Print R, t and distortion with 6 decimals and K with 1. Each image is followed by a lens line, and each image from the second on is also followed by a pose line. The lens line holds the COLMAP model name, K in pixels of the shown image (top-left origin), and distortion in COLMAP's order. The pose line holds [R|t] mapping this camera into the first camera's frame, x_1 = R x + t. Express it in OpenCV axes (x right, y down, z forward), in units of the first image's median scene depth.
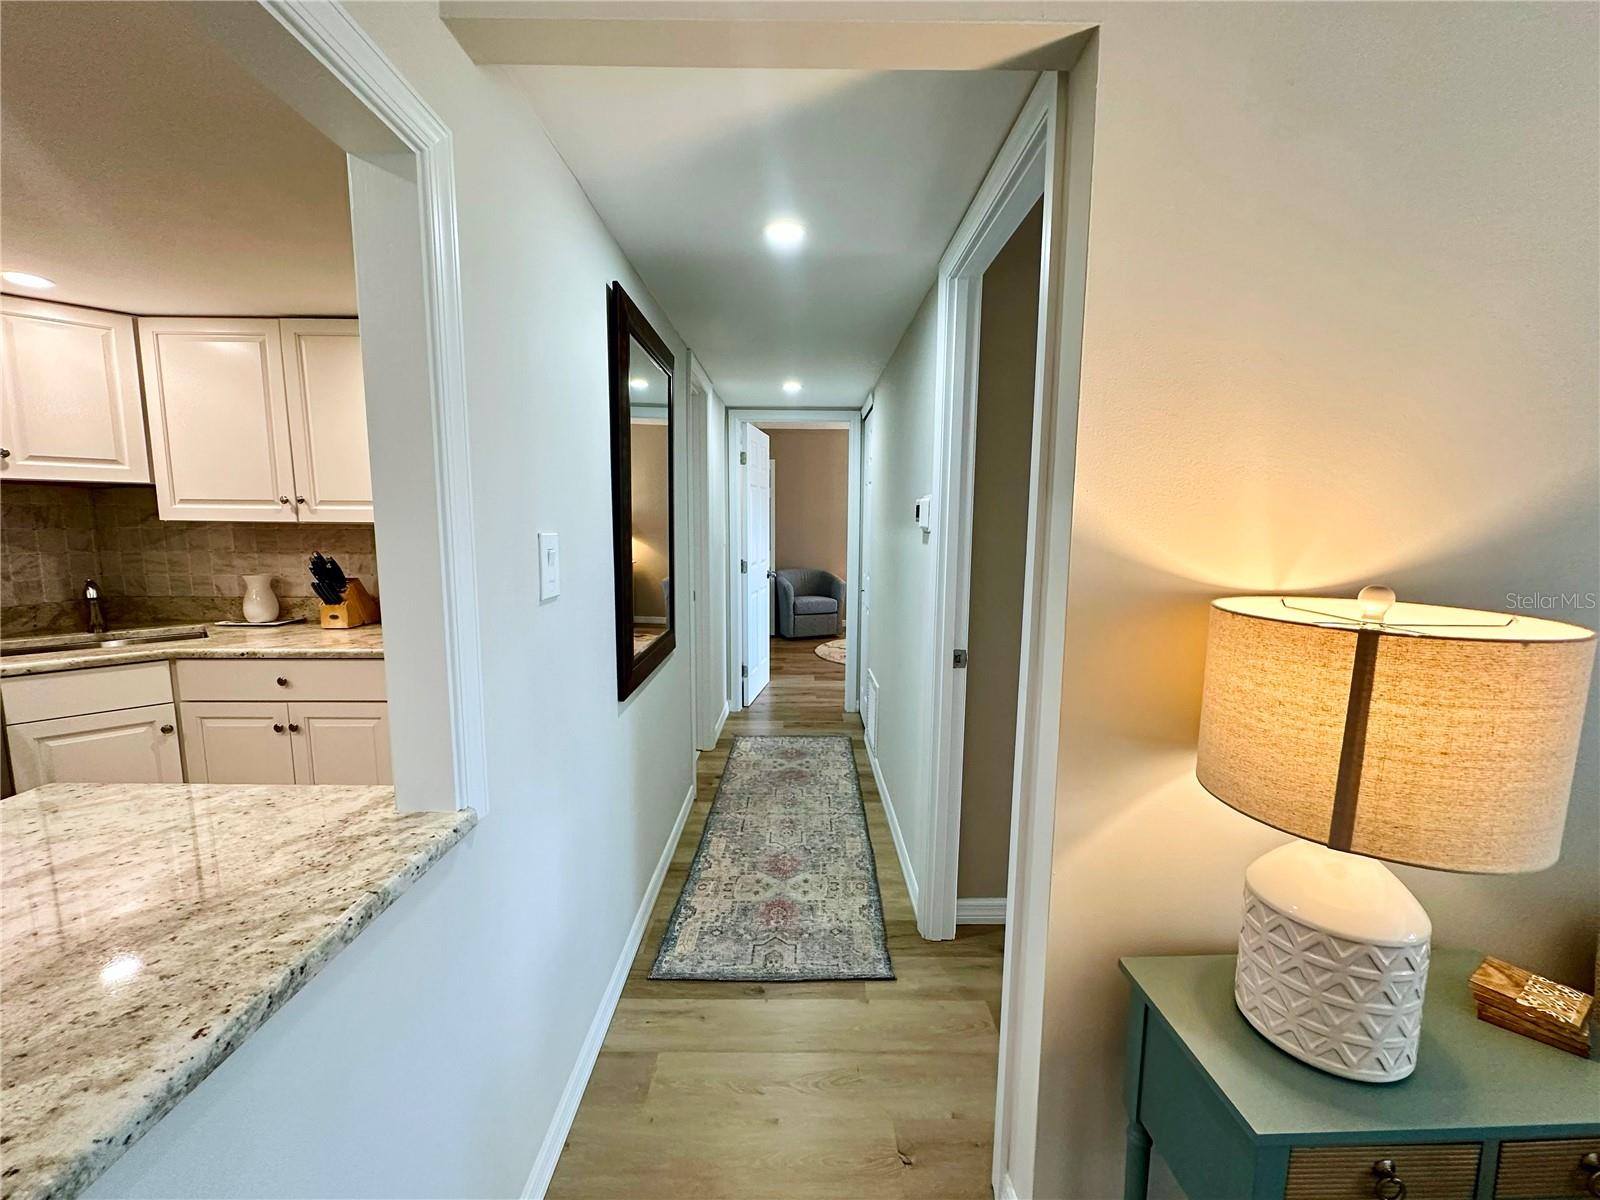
lens RADIAL K [[635.8, 0, 798.5], [0, 635.8, 600.9], [0, 0, 1]] dist [-0.003790, -0.000298]
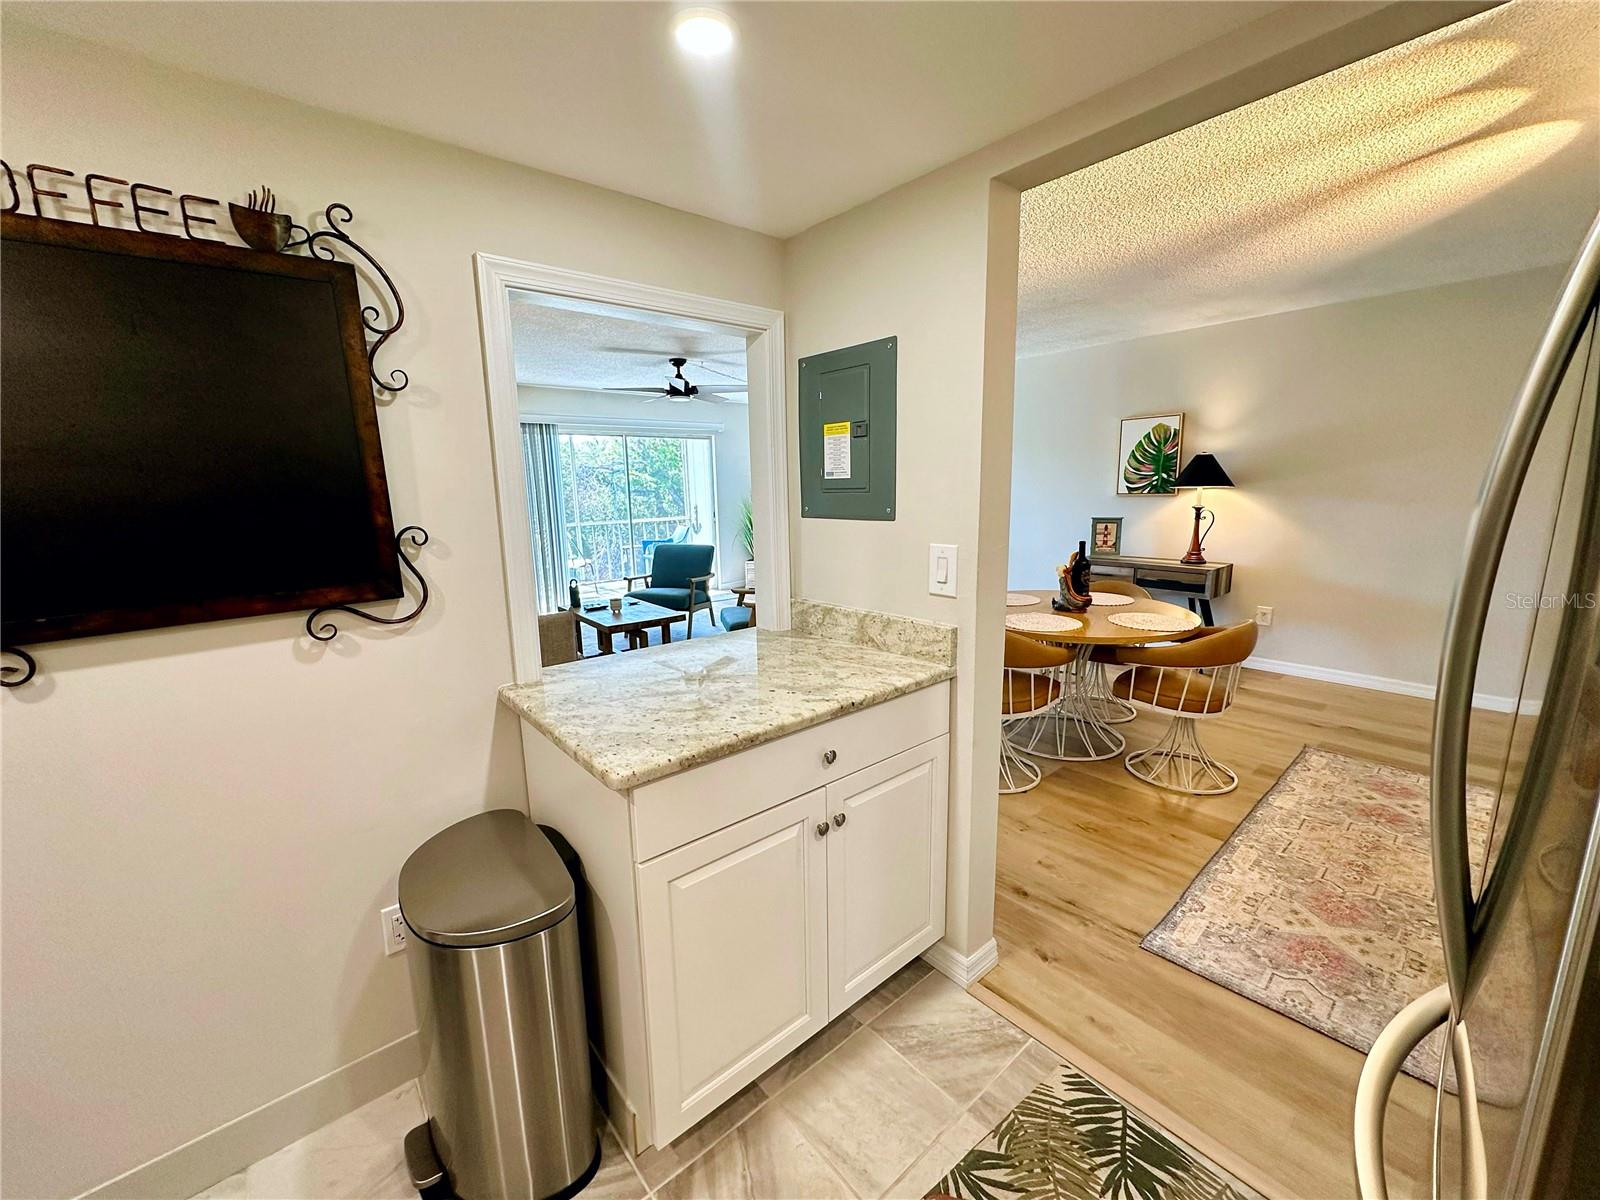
lens RADIAL K [[635.8, 0, 801.0], [0, 635.8, 594.2], [0, 0, 1]] dist [-0.003790, -0.000298]
pose [[-0.646151, -0.123359, 0.753174, -0.908119], [0.110428, 0.961355, 0.252193, -0.090293], [-0.755179, 0.246126, -0.607558, 0.570529]]
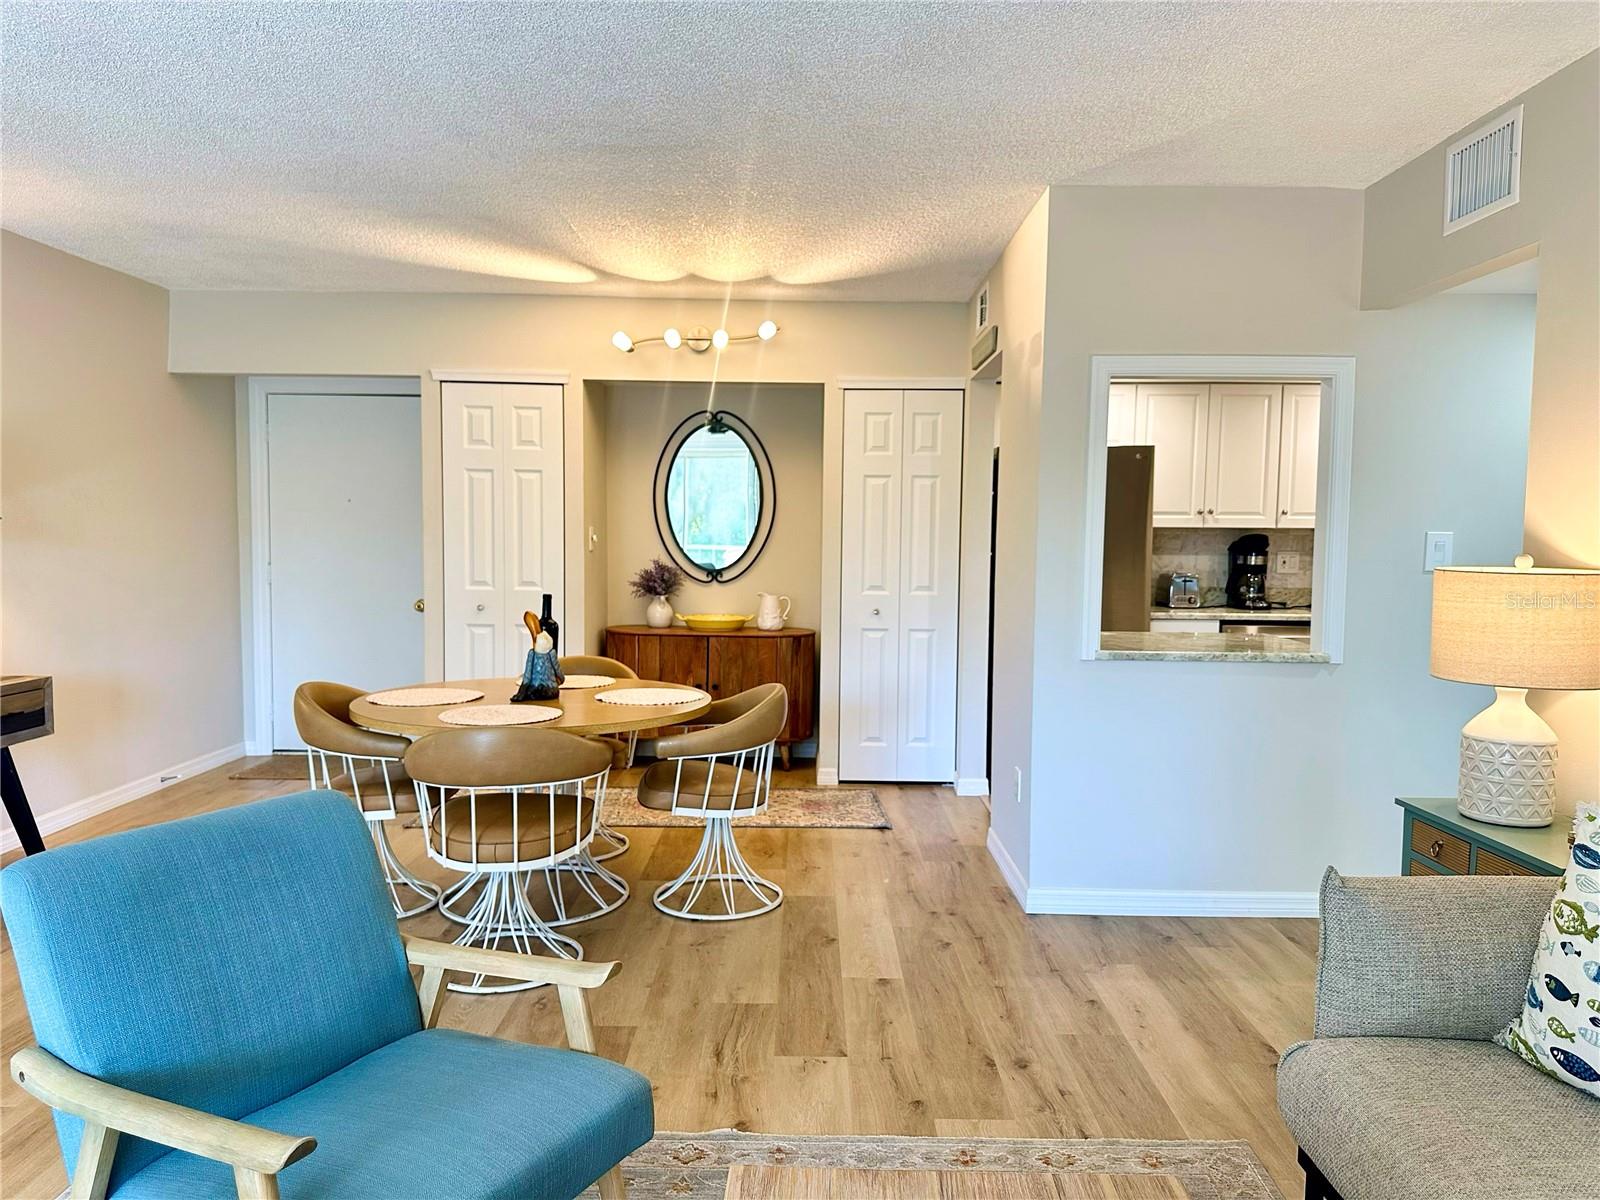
lens RADIAL K [[1122.7, 0, 800.1], [0, 1122.7, 606.8], [0, 0, 1]] dist [0.066454, -0.081920]
pose [[-0.014527, 0.065104, -0.997773, 1.363861], [-0.135695, 0.988518, 0.066476, 0.060431], [0.990644, 0.136358, -0.005526, -0.321277]]
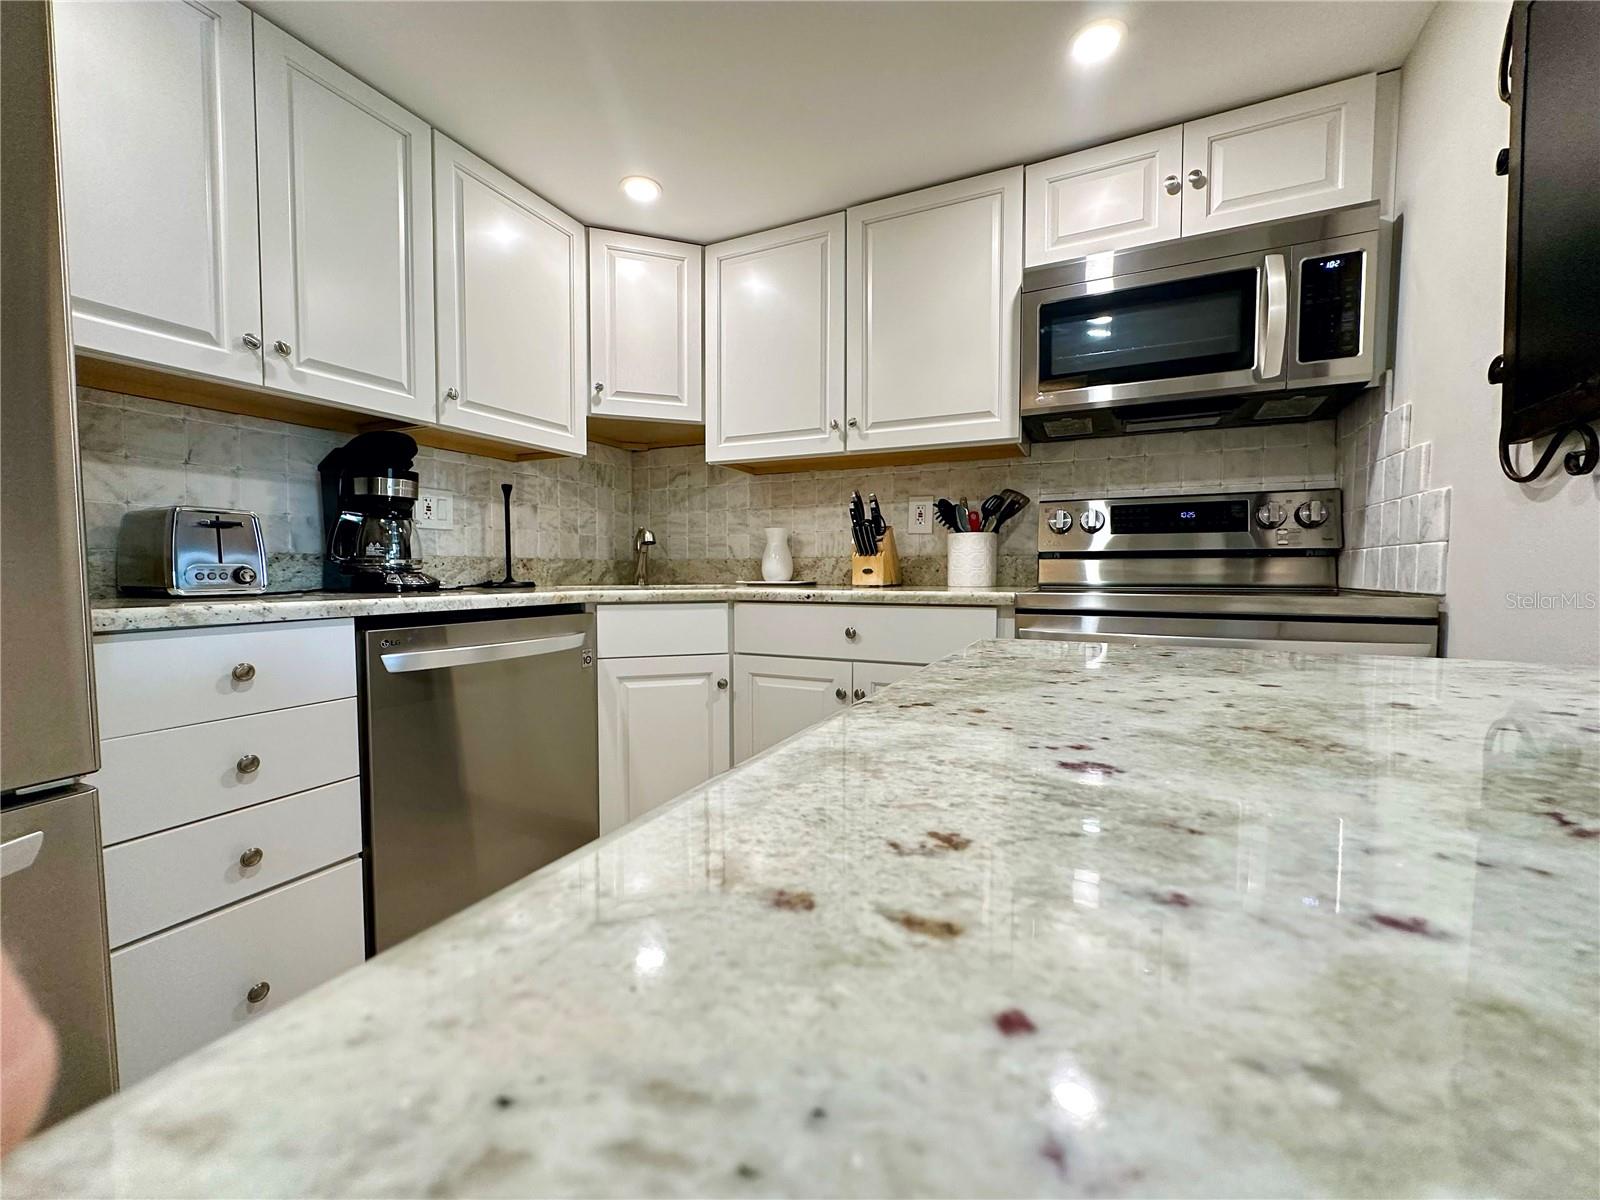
lens RADIAL K [[635.8, 0, 793.3], [0, 635.8, 600.4], [0, 0, 1]] dist [-0.003790, -0.000298]
pose [[0.895301, 0.015217, -0.445201, -0.481173], [-0.050164, 0.996503, -0.066819, 0.128705], [0.442628, 0.082157, 0.892934, 0.247792]]
